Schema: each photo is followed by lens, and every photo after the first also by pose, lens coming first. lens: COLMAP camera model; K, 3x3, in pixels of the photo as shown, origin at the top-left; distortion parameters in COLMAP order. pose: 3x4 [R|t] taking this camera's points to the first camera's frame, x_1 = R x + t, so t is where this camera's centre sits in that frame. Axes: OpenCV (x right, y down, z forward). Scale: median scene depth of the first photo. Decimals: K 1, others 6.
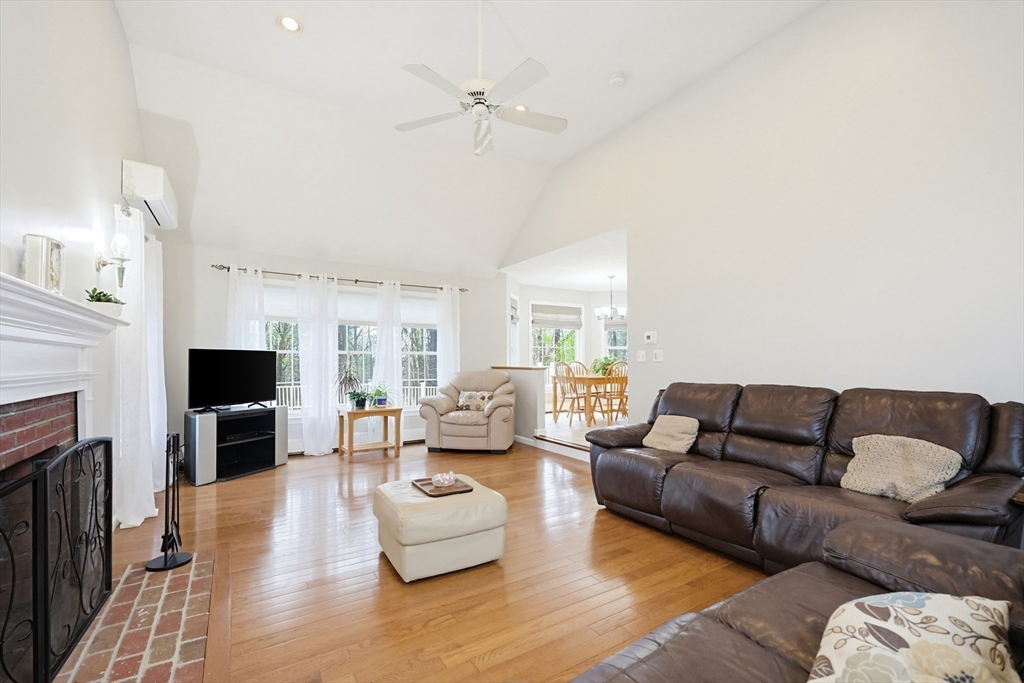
lens RADIAL K [[441.1, 0, 511.3], [0, 441.1, 358.8], [0, 0, 1]] dist [-0.000498, 0.000122]
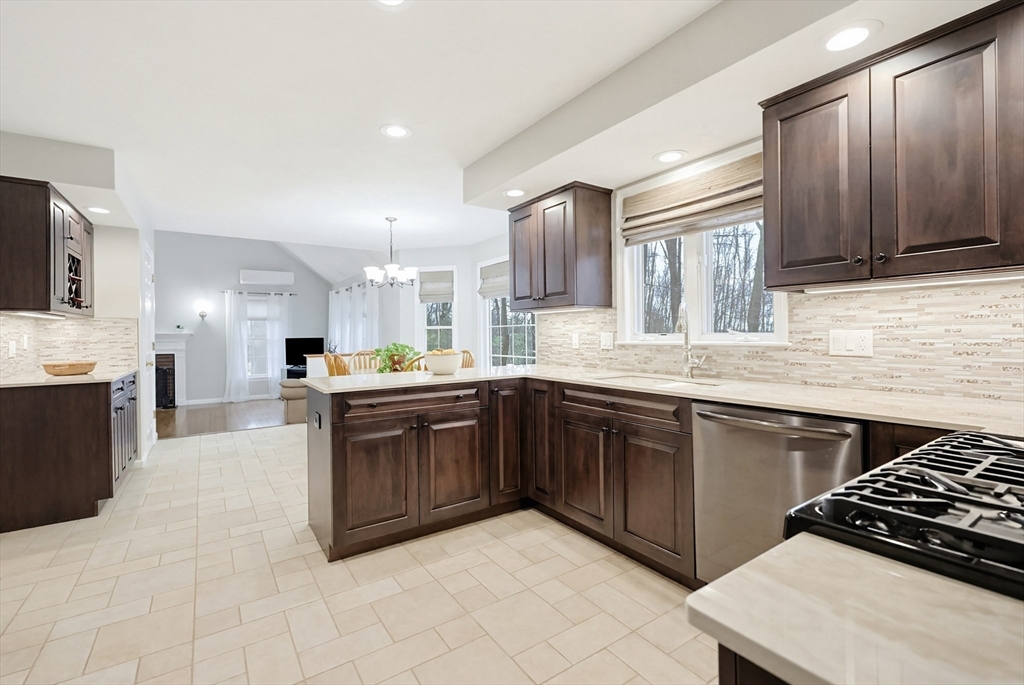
lens RADIAL K [[446.5, 0, 510.4], [0, 446.5, 334.2], [0, 0, 1]] dist [-0.001047, -0.000166]
pose [[0.042903, 0.001665, -0.999078, 1.282183], [0.016131, 0.999867, 0.002359, -0.024024], [0.998949, -0.016217, 0.042871, 1.656213]]
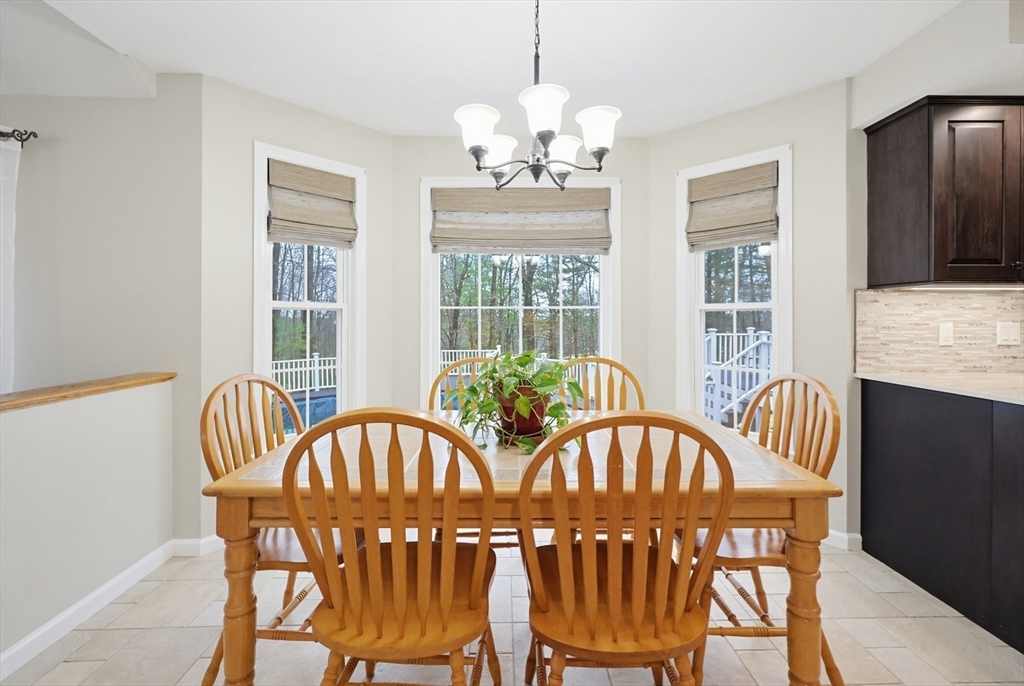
lens RADIAL K [[448.7, 0, 512.0], [0, 448.7, 317.1], [0, 0, 1]] dist [0.000564, -0.000050]
pose [[0.859115, -0.002778, -0.511775, 0.474949], [0.003483, 0.999994, 0.000419, -0.029720], [0.511771, -0.002142, 0.859119, 1.171928]]
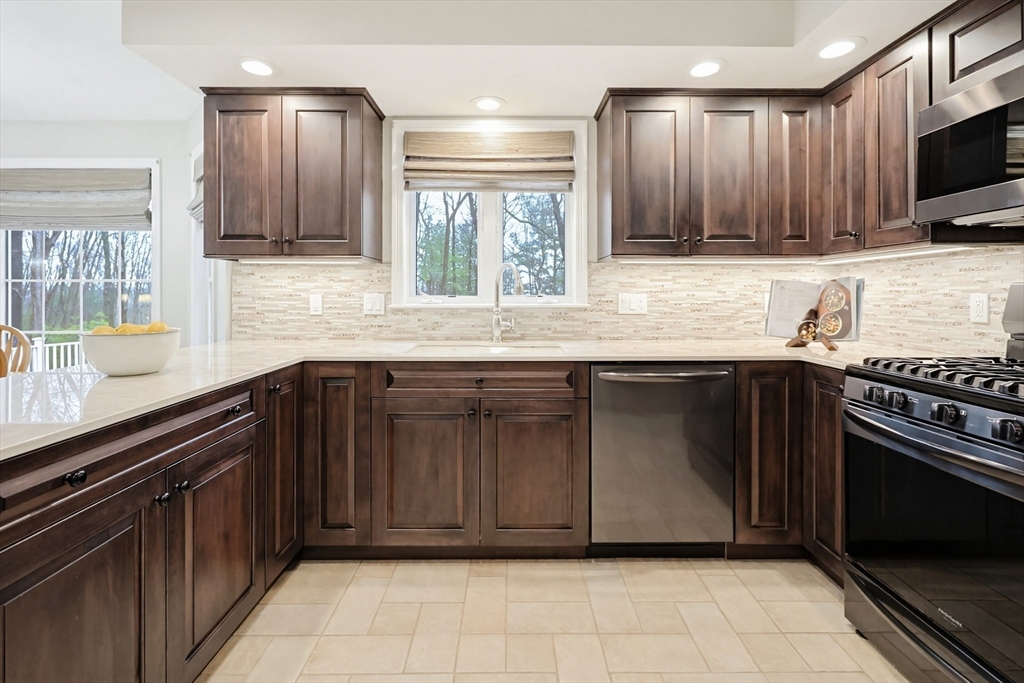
lens RADIAL K [[446.4, 0, 511.1], [0, 446.4, 295.6], [0, 0, 1]] dist [-0.000677, -0.000089]
pose [[0.851453, 0.002559, -0.524425, 1.055178], [0.001026, 0.999978, 0.006545, -0.023479], [0.524430, -0.006111, 0.851432, 1.479359]]
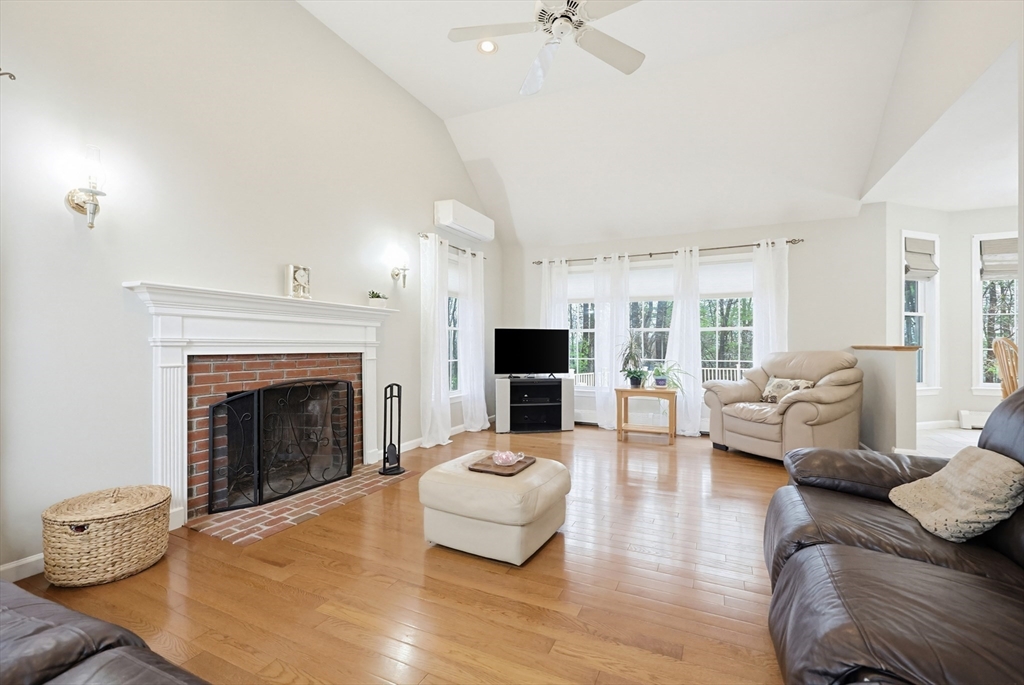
lens RADIAL K [[436.8, 0, 511.3], [0, 436.8, 343.5], [0, 0, 1]] dist [-0.000024, 0.000086]
pose [[0.538572, -0.000986, -0.842579, 0.326180], [0.001840, 0.999998, 0.000005, 0.018070], [0.842577, -0.001553, 0.538573, 0.270626]]
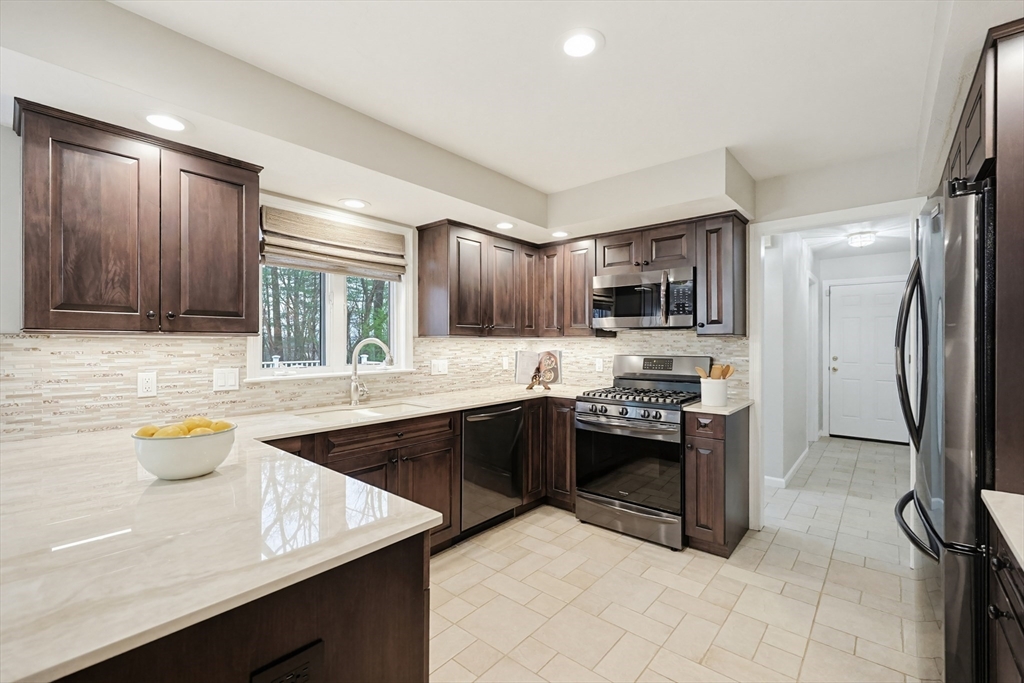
lens RADIAL K [[436.8, 0, 511.3], [0, 436.8, 342.5], [0, 0, 1]] dist [-0.000024, 0.000086]
pose [[0.955248, 0.001410, 0.295802, 0.820512], [-0.002961, 0.999984, 0.004795, -0.052282], [-0.295790, -0.005457, 0.955237, 1.297407]]
